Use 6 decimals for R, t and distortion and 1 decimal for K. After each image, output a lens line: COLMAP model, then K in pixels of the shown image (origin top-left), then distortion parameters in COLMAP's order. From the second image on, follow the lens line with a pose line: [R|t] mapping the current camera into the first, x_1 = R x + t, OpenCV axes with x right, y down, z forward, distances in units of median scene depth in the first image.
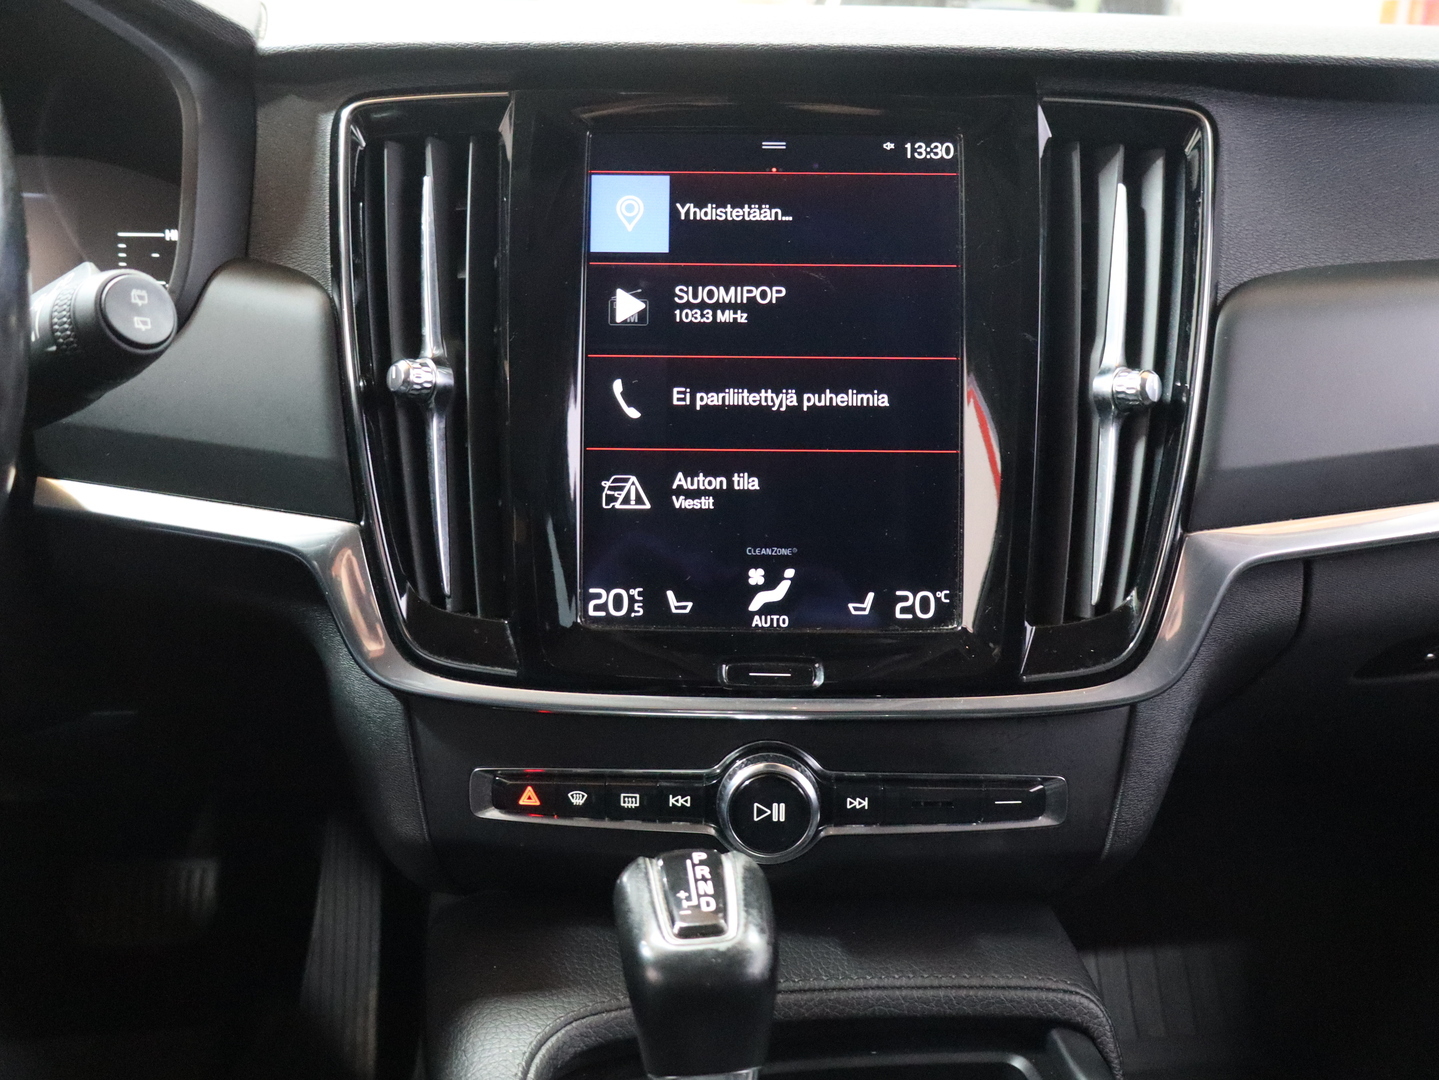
lens RADIAL K [[1164.3, 0, 700.8], [0, 1164.3, 583.3], [0, 0, 1]] dist [-0.037761, -0.002269]
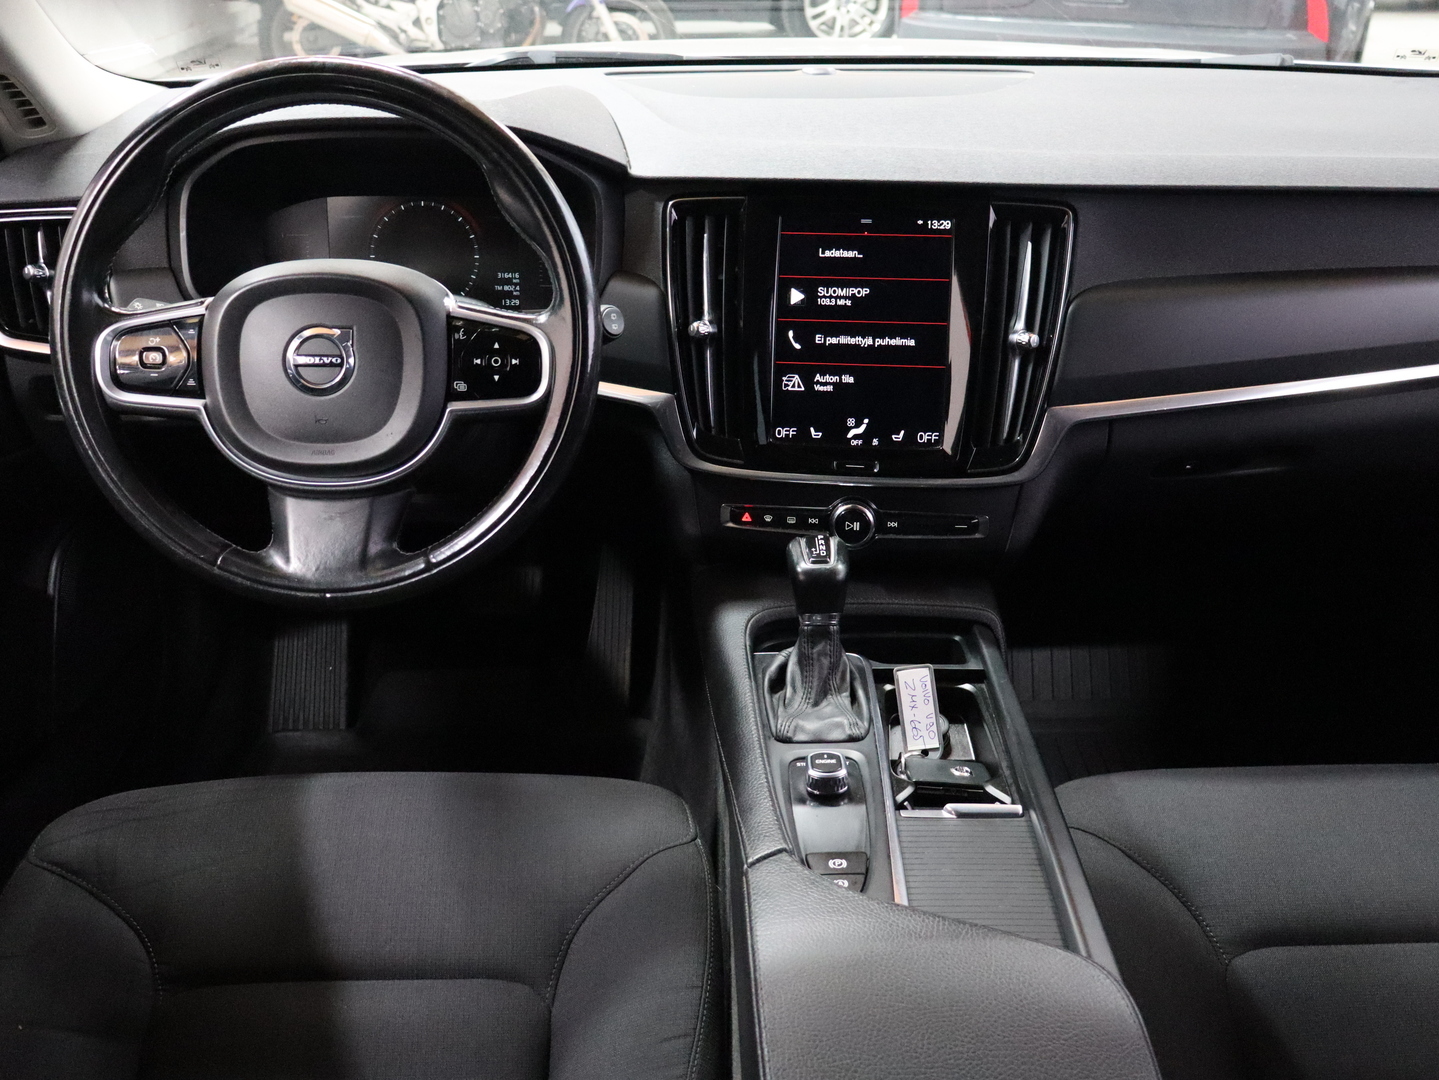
lens RADIAL K [[1458.3, 0, 699.7], [0, 1458.3, 535.9], [0, 0, 1]] dist [-0.008788, -0.014137]
pose [[0.994780, 0.032502, -0.096730, 0.036545], [-0.020363, 0.992081, 0.123937, -0.128917], [0.099992, -0.121320, 0.987564, -1.797486]]
